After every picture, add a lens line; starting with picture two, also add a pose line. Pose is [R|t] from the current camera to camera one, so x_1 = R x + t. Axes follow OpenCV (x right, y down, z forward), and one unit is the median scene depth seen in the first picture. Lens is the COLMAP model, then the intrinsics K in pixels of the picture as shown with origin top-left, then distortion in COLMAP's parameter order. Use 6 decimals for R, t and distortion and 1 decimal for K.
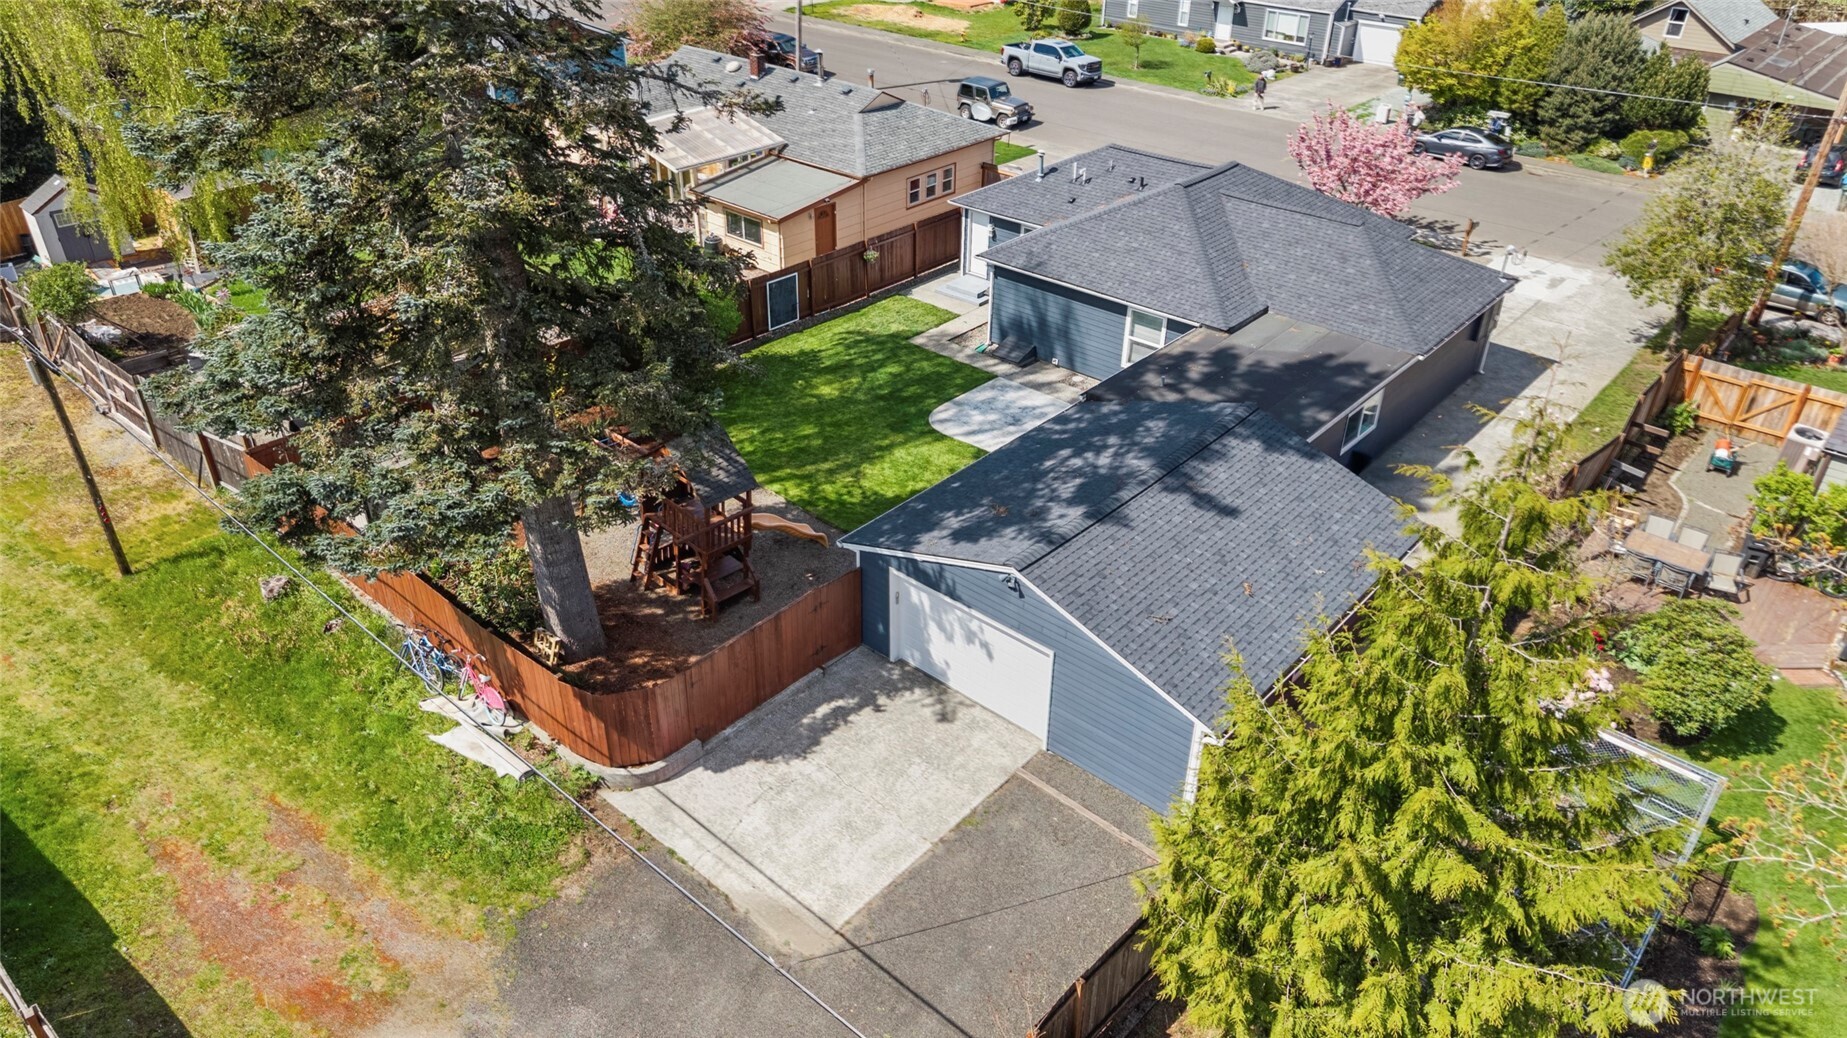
lens RADIAL K [[1225.7, 0, 923.5], [0, 1225.7, 519.0], [0, 0, 1]] dist [0.003242, 0.001001]
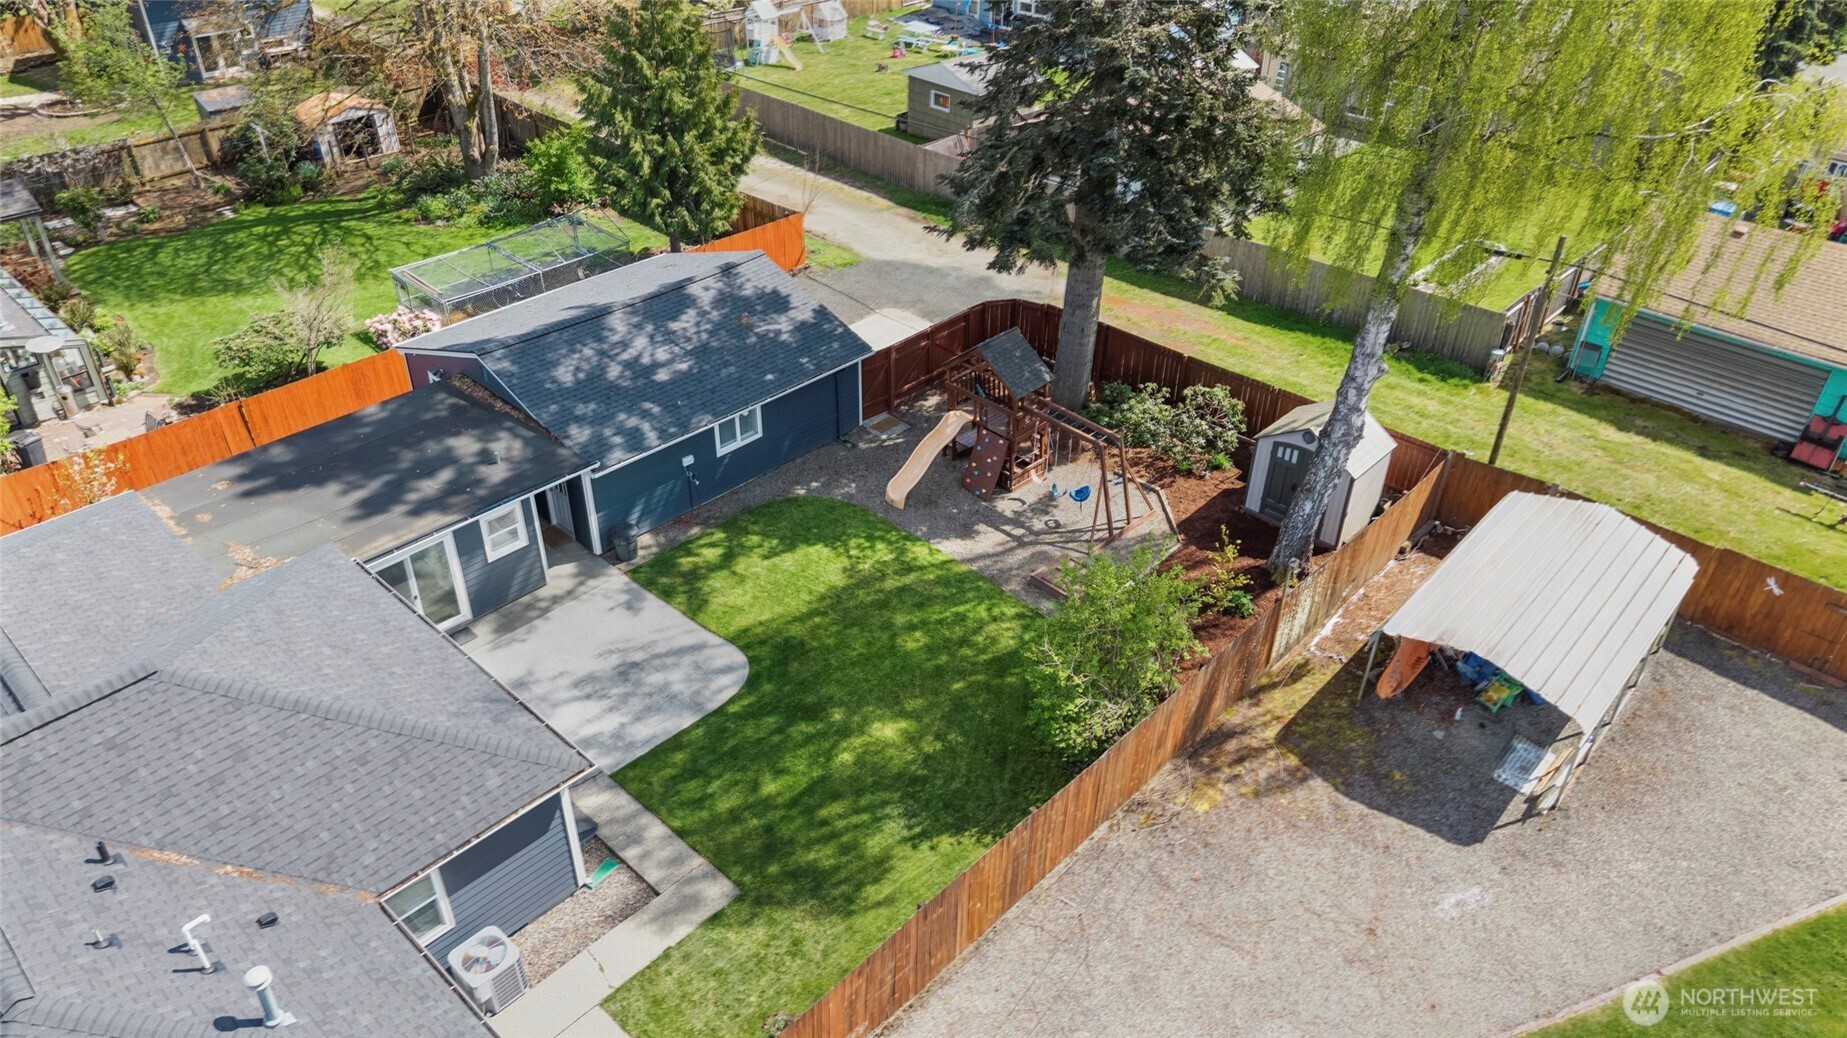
lens RADIAL K [[1225.7, 0, 923.5], [0, 1225.7, 519.0], [0, 0, 1]] dist [0.003242, 0.001001]
pose [[-0.999195, -0.037923, 0.013086, -0.109395], [-0.002997, 0.395833, 0.918318, -0.817956], [-0.040005, 0.917539, -0.395628, 1.259268]]
